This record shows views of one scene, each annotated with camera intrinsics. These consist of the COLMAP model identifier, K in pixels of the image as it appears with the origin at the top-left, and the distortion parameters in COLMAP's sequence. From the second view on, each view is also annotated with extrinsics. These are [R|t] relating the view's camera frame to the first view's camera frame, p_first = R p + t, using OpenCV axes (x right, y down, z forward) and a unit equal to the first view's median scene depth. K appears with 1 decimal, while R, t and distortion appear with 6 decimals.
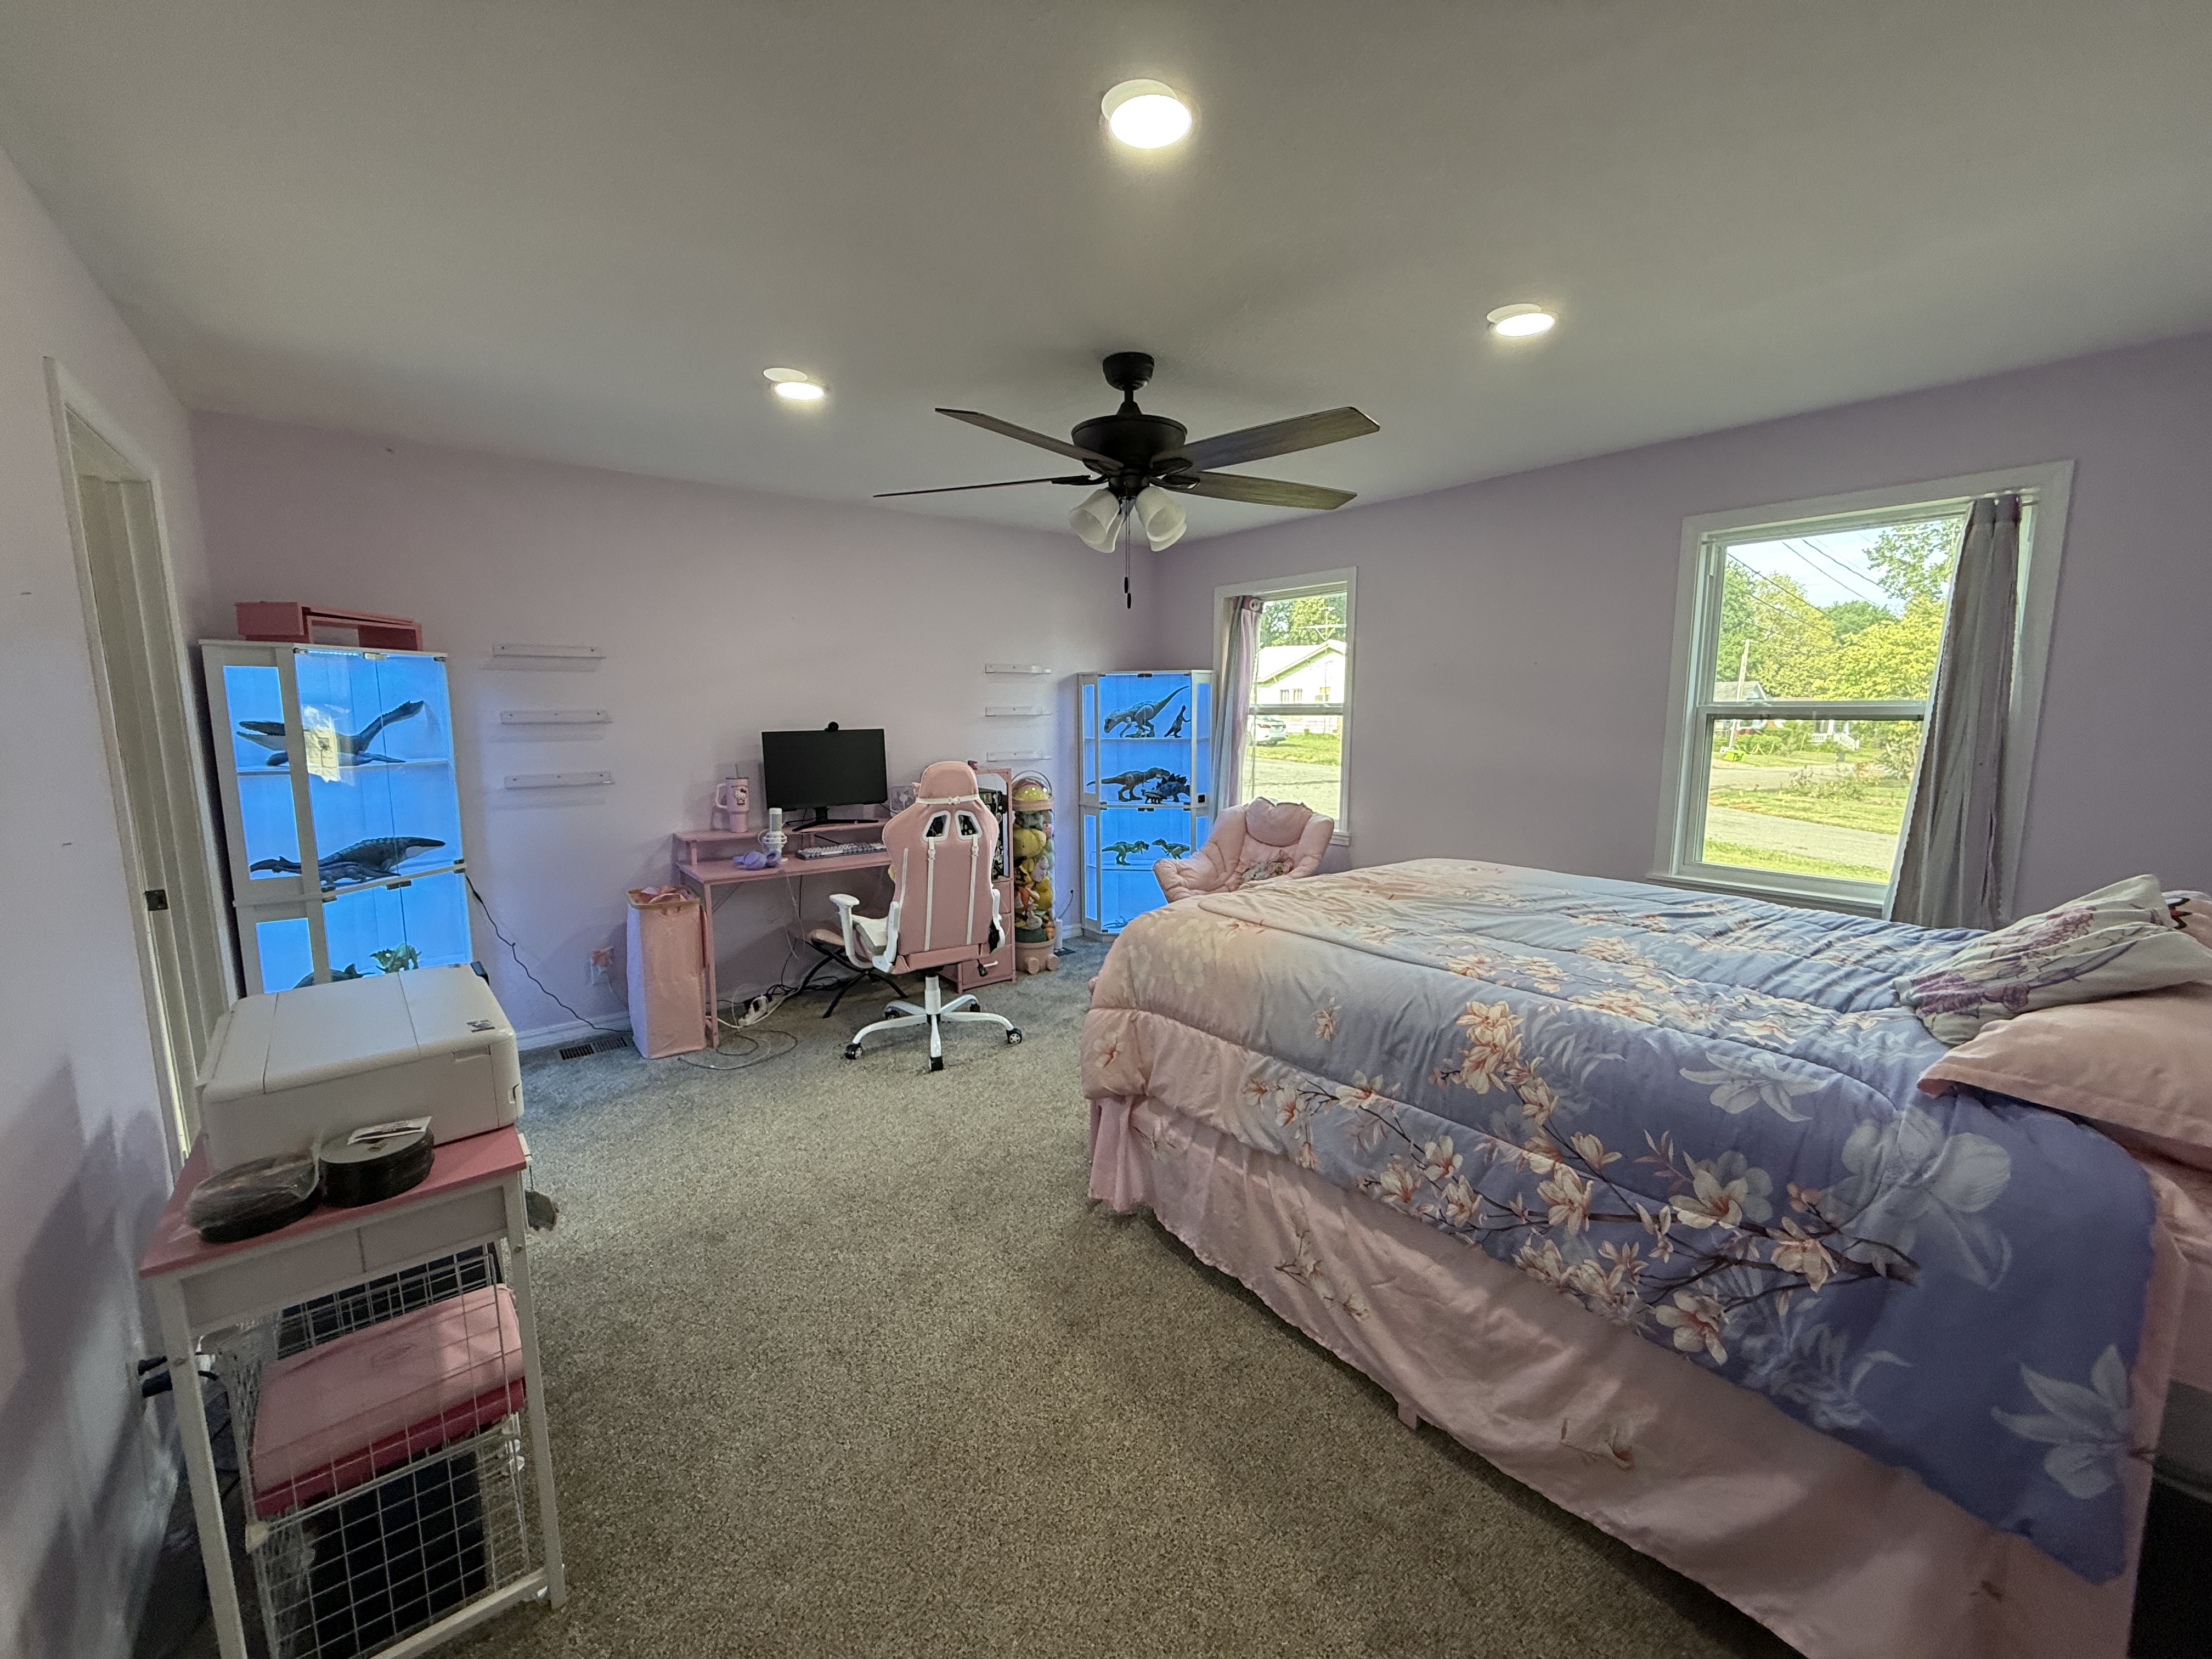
lens RADIAL K [[880.3, 0, 1110.6], [0, 880.3, 825.0], [0, 0, 1]] dist [0.000084, 0.000314]
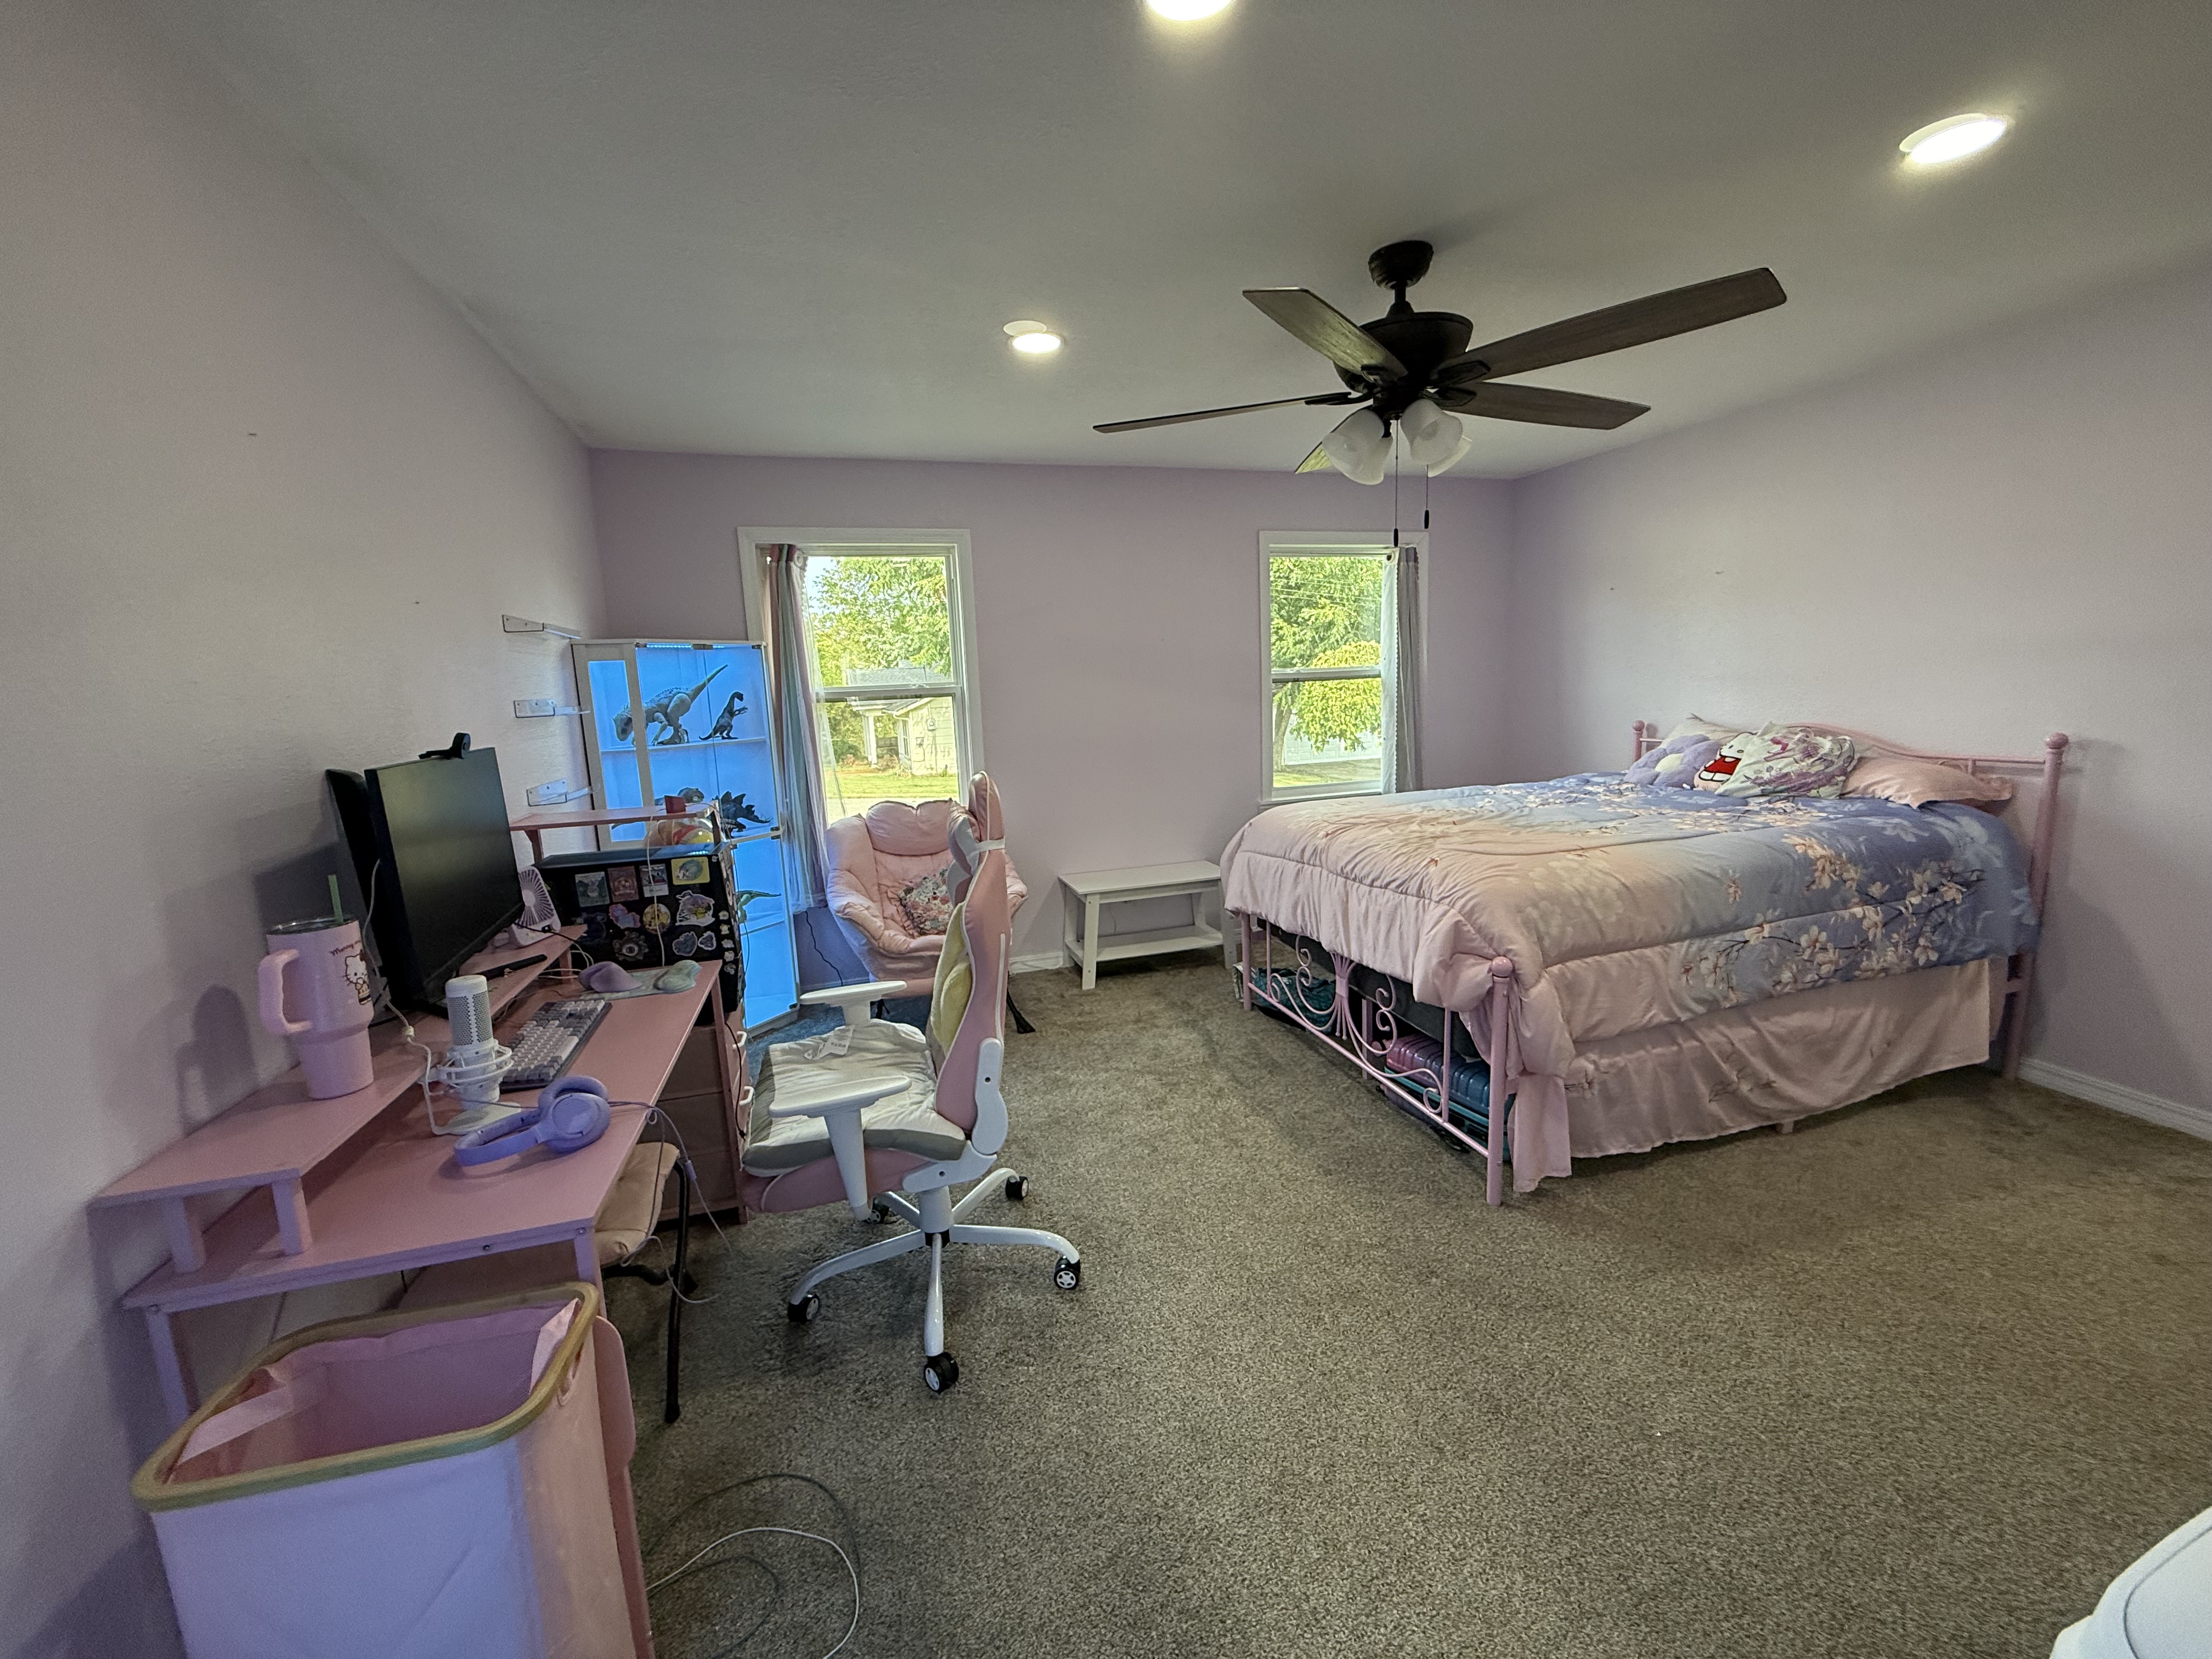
lens RADIAL K [[880.3, 0, 1115.8], [0, 880.3, 828.4], [0, 0, 1]] dist [0.000084, 0.000314]
pose [[0.371117, -0.156755, 0.915259, -1.297995], [0.163637, 0.981264, 0.101708, -0.150530], [-0.914054, 0.112025, 0.389815, 1.338858]]
